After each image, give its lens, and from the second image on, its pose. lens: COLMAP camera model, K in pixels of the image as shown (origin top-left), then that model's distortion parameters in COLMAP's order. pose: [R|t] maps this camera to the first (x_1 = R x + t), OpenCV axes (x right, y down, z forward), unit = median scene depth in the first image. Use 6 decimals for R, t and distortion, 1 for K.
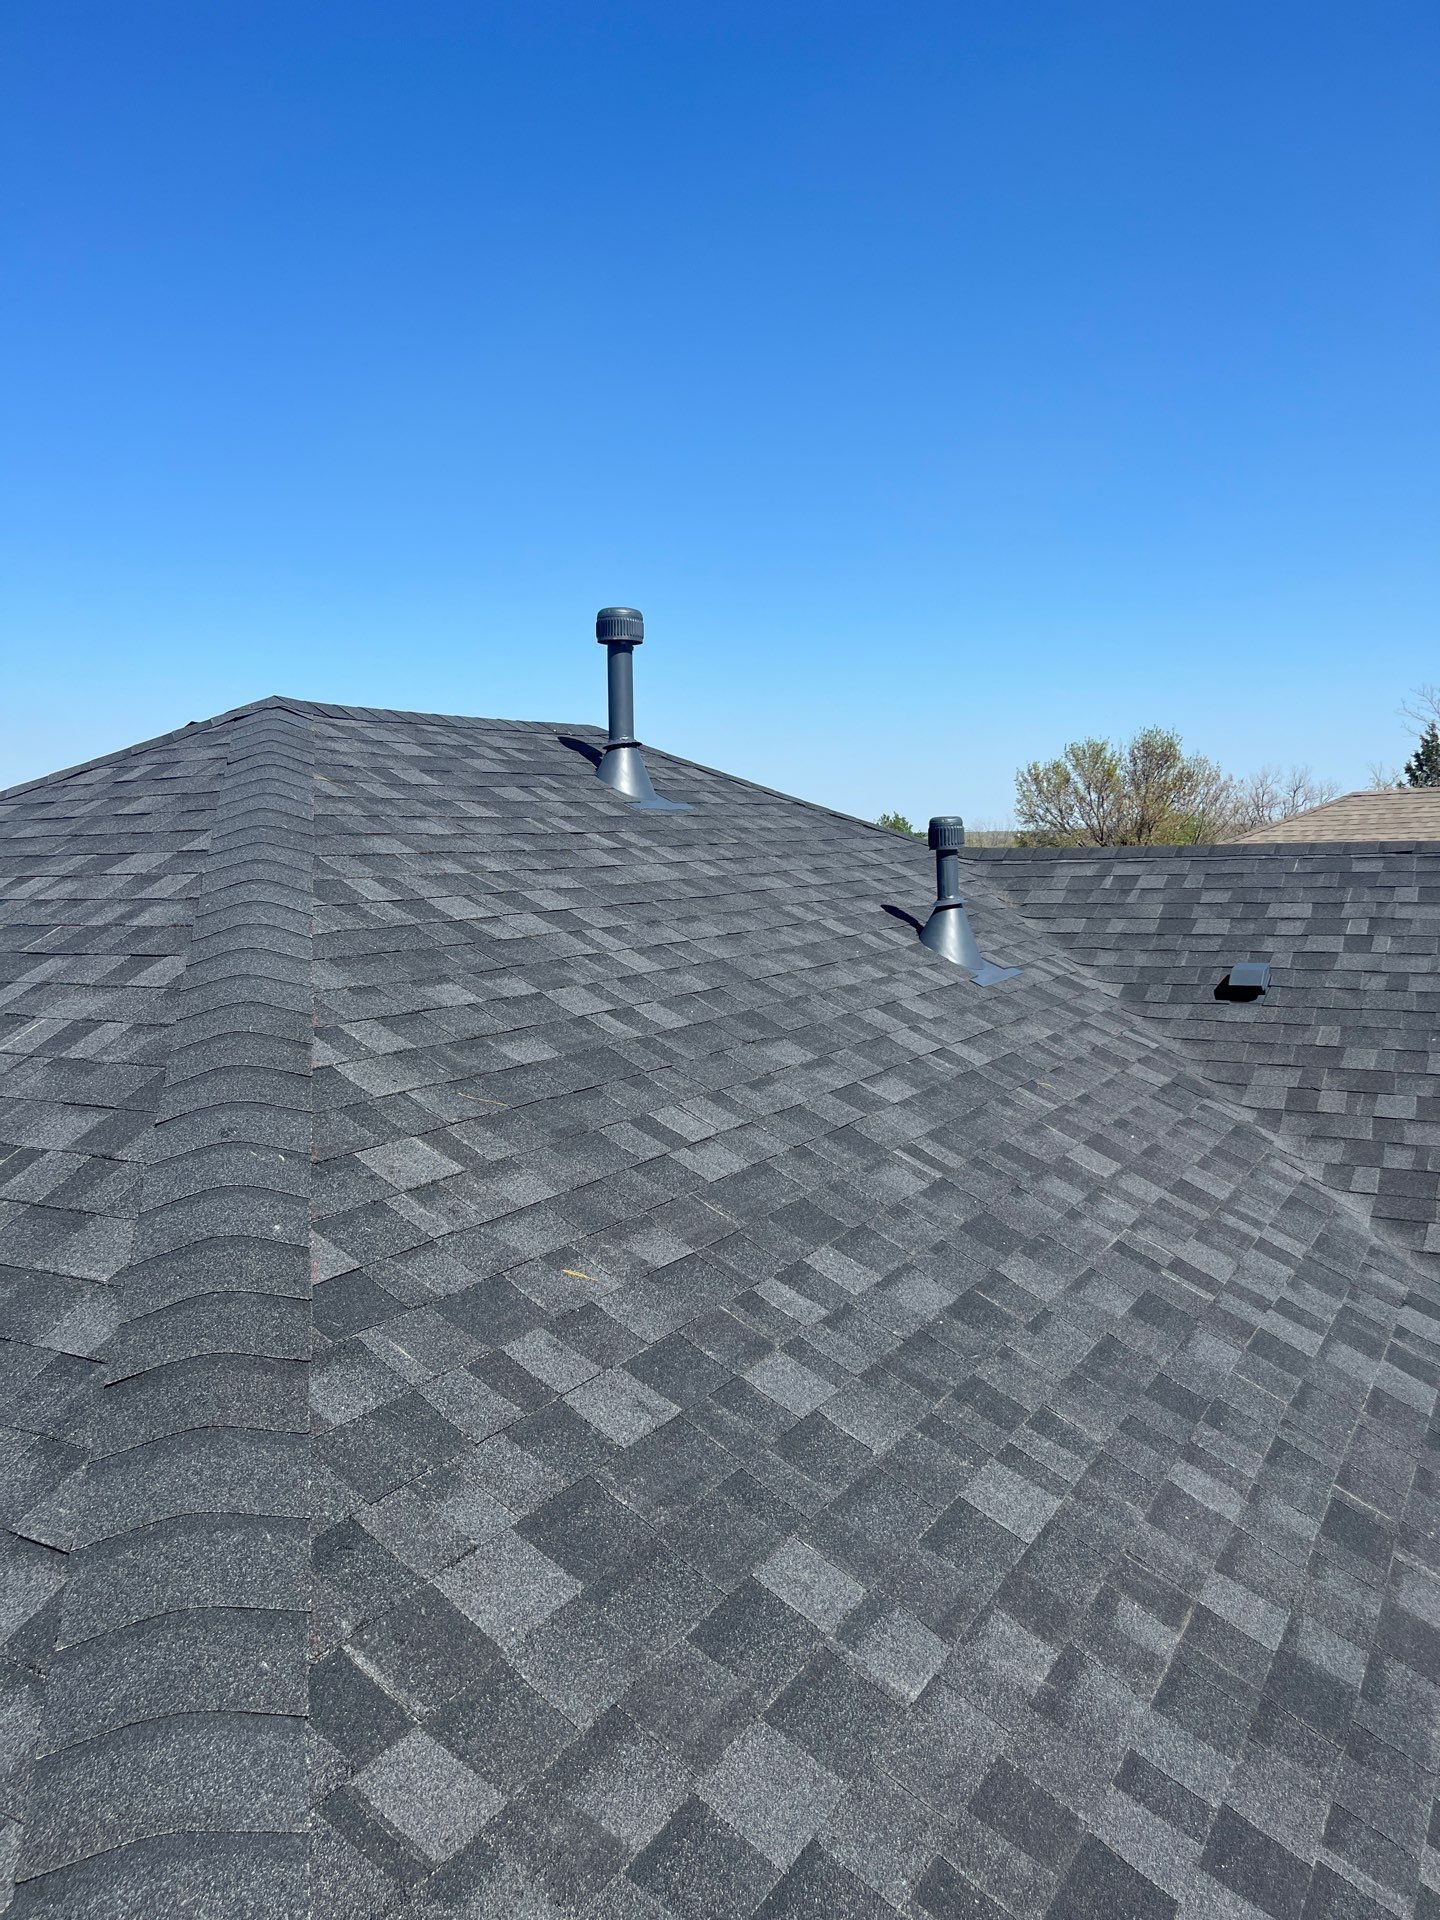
lens RADIAL K [[1469.6, 0, 742.3], [0, 1469.6, 966.4], [0, 0, 1]] dist [0.040987, -0.029333]
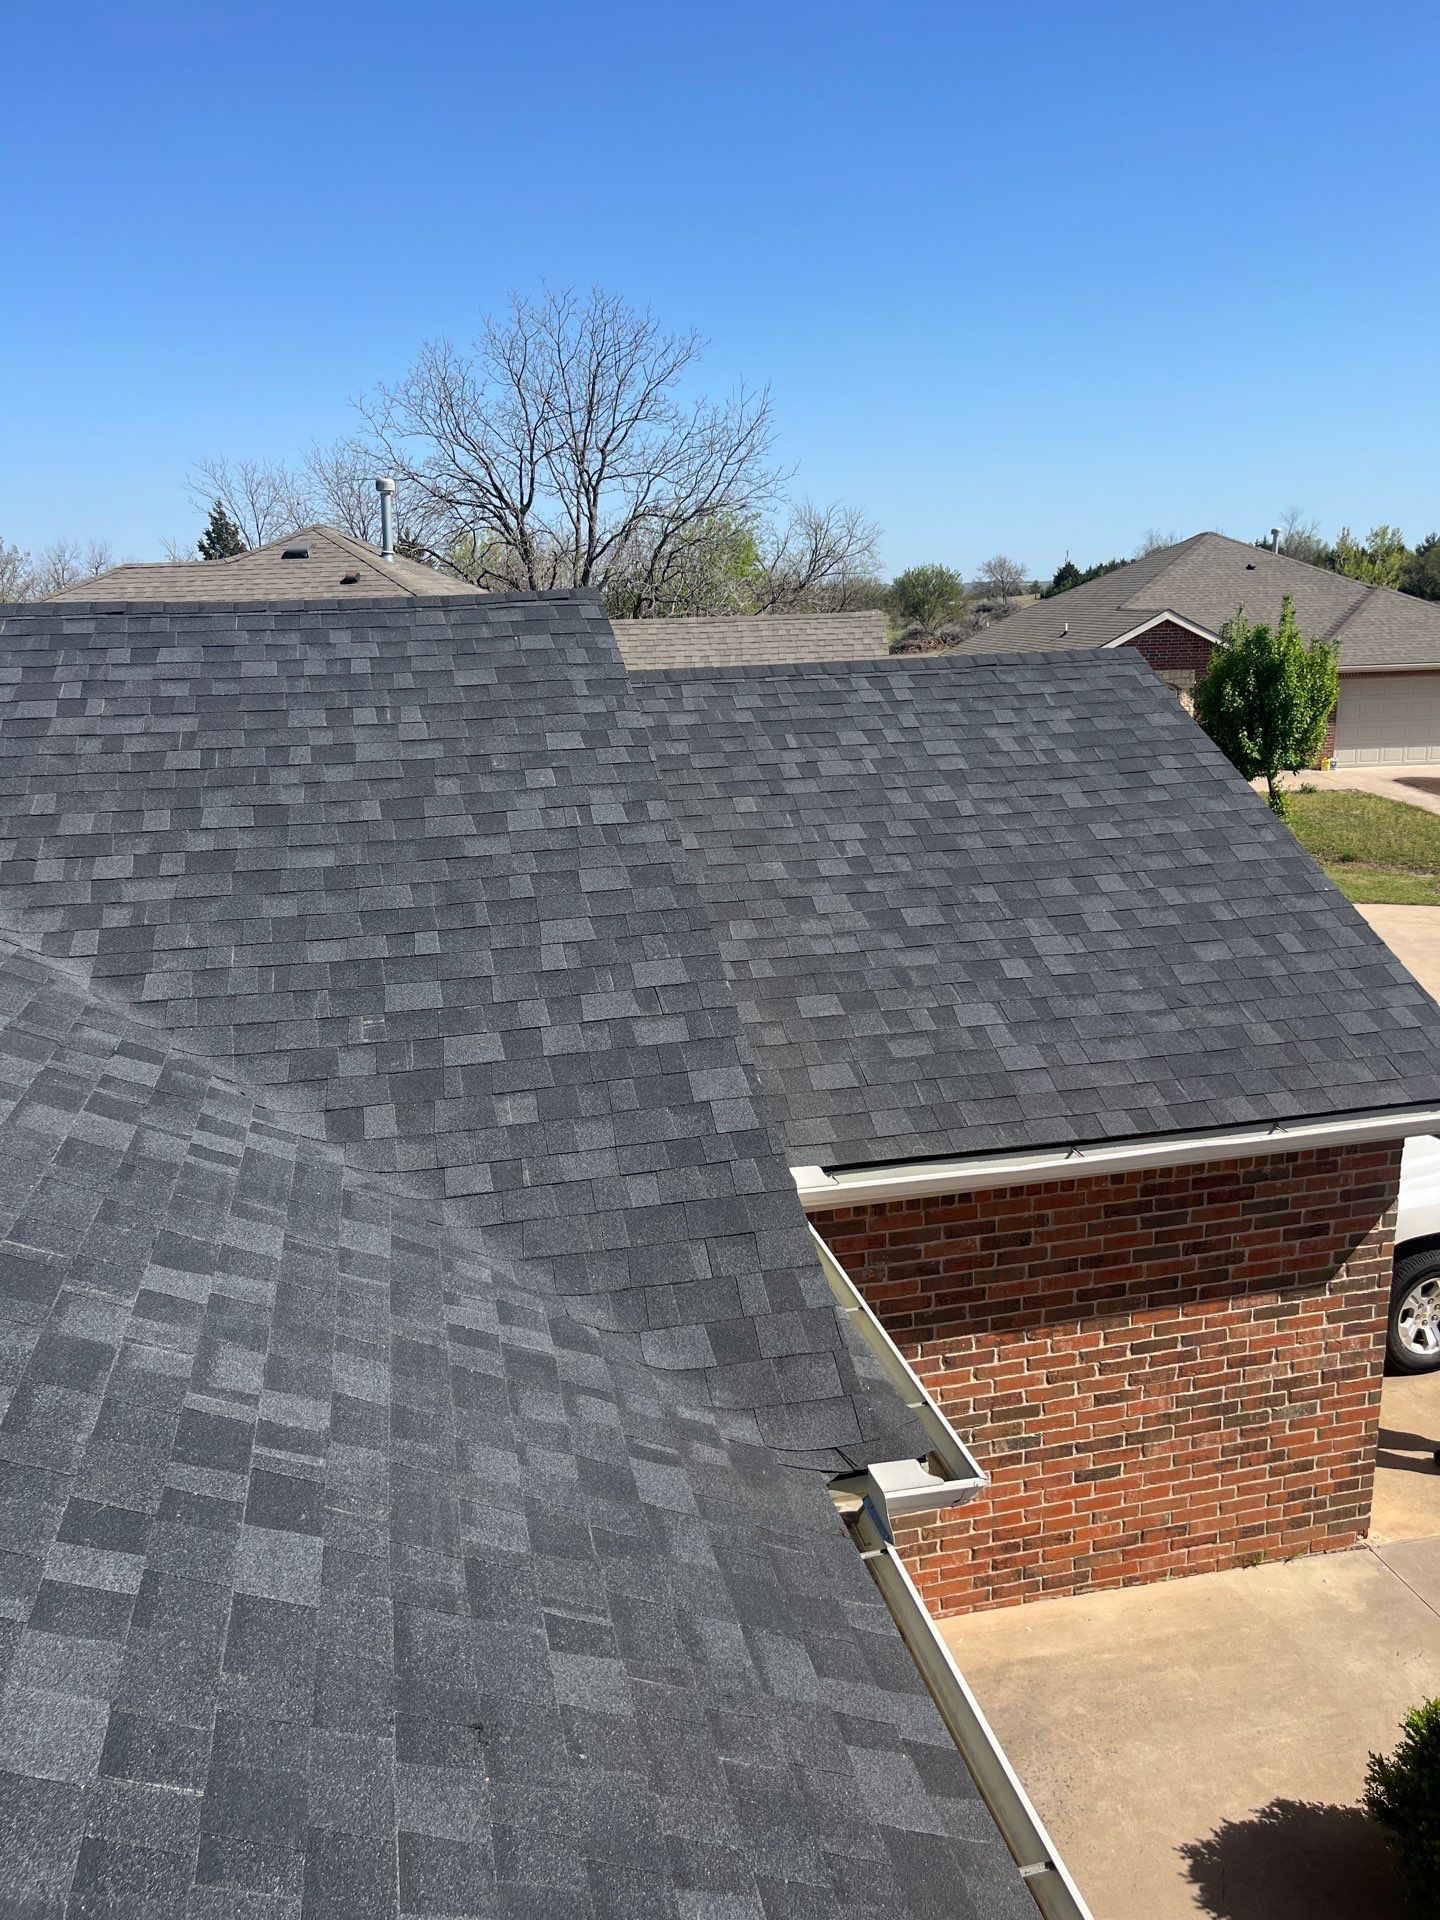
lens RADIAL K [[1469.6, 0, 742.3], [0, 1469.6, 966.4], [0, 0, 1]] dist [0.040987, -0.029333]
pose [[0.731140, -0.162865, 0.662502, 0.103152], [0.066446, 0.983470, 0.168440, 0.026830], [-0.678984, -0.079132, 0.729876, -0.036170]]
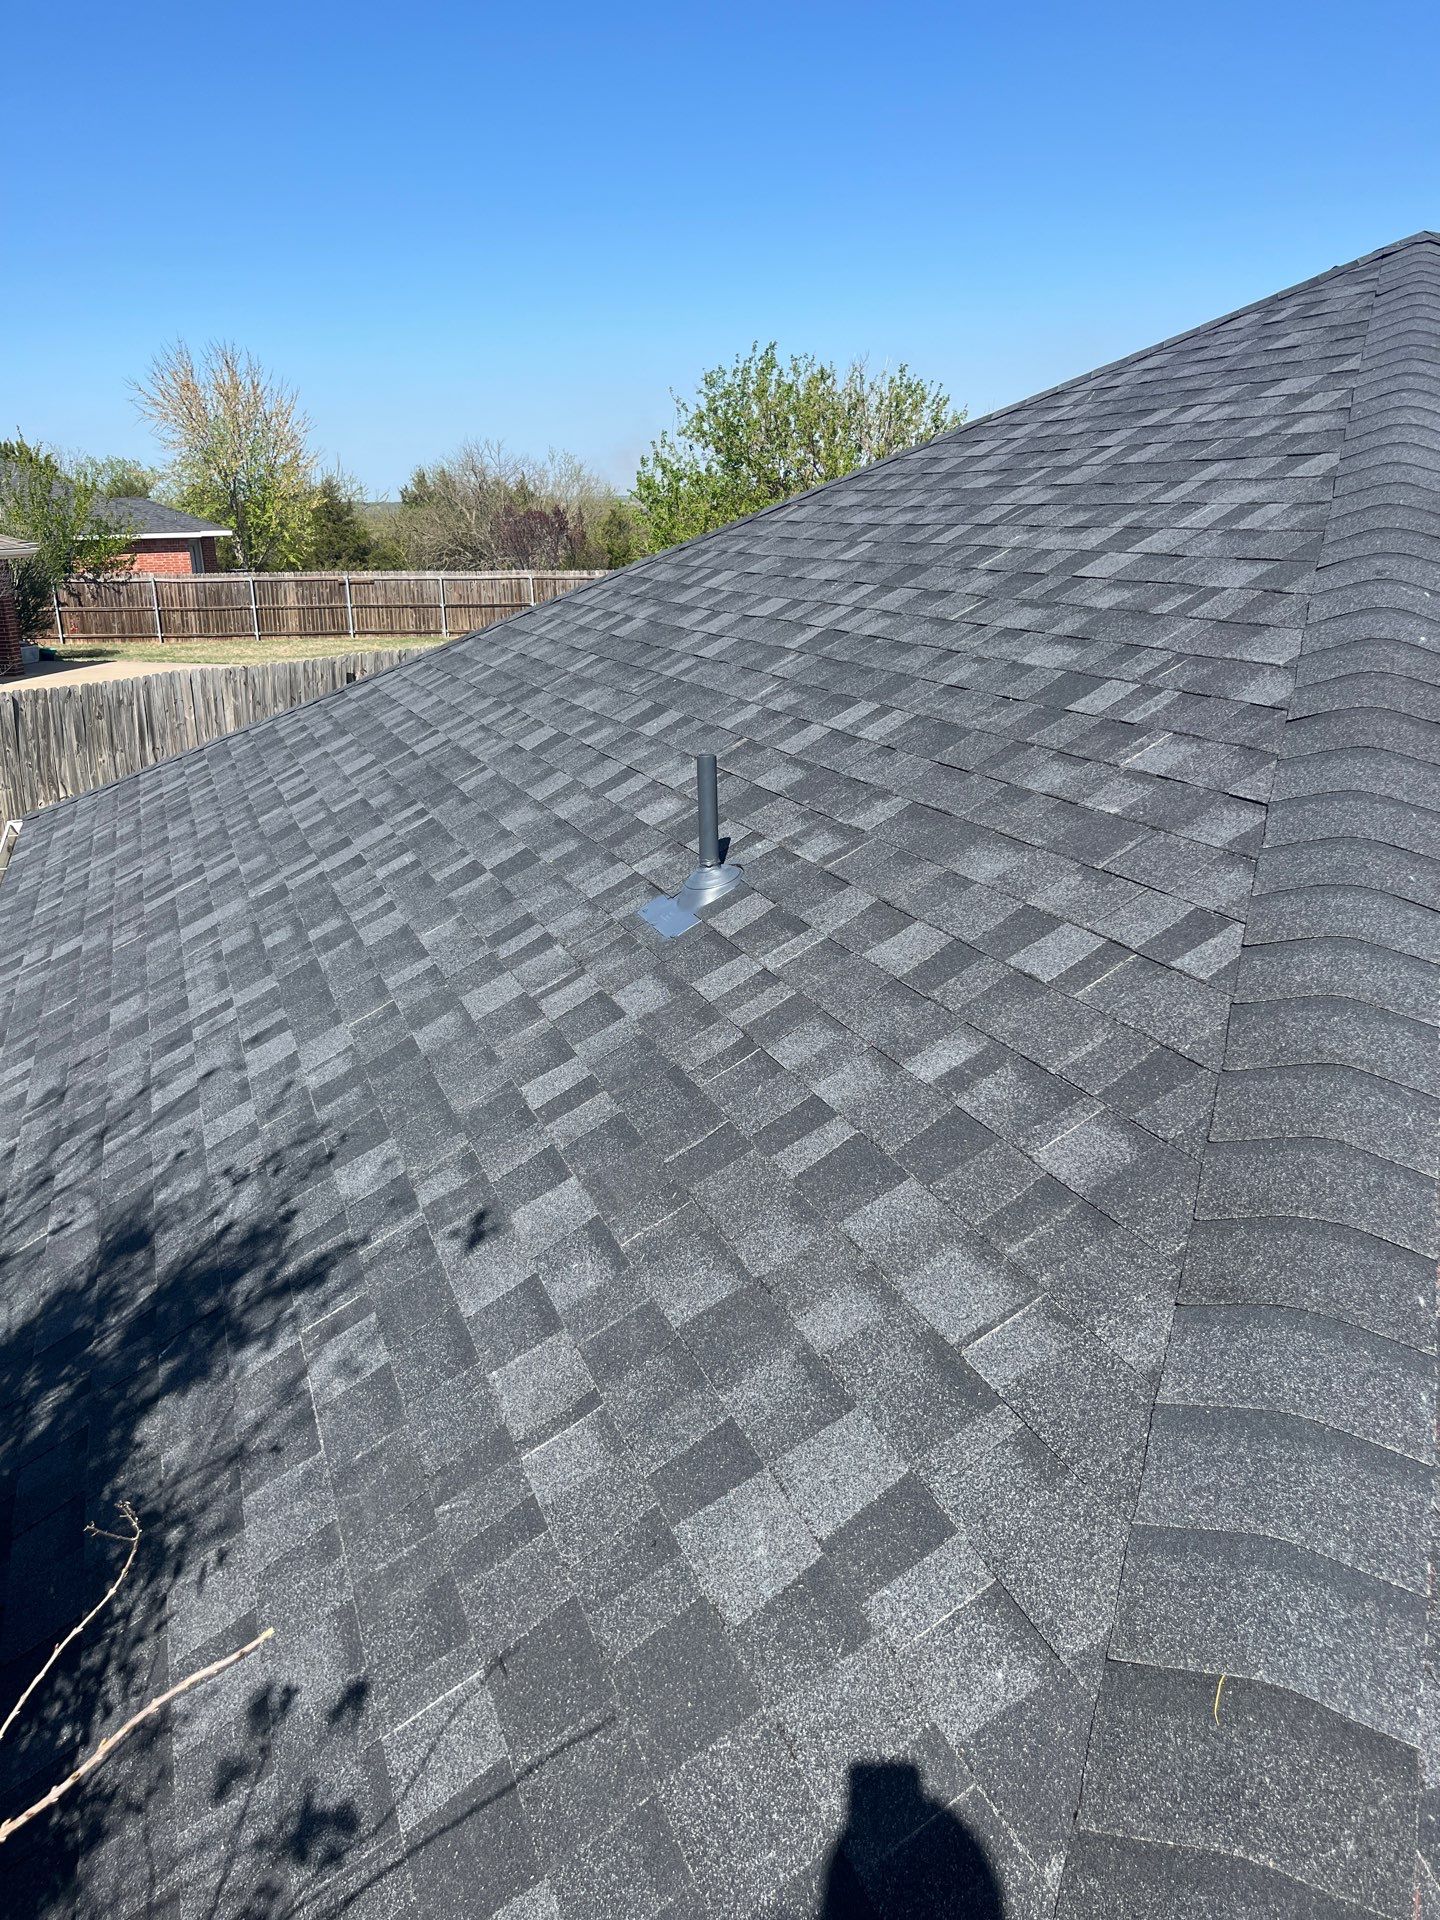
lens RADIAL K [[1469.6, 0, 742.3], [0, 1469.6, 966.4], [0, 0, 1]] dist [0.040987, -0.029333]
pose [[0.789190, 0.199663, -0.580787, 0.003572], [-0.057578, 0.965567, 0.253703, 0.100737], [0.611443, -0.166780, 0.773512, -0.209579]]
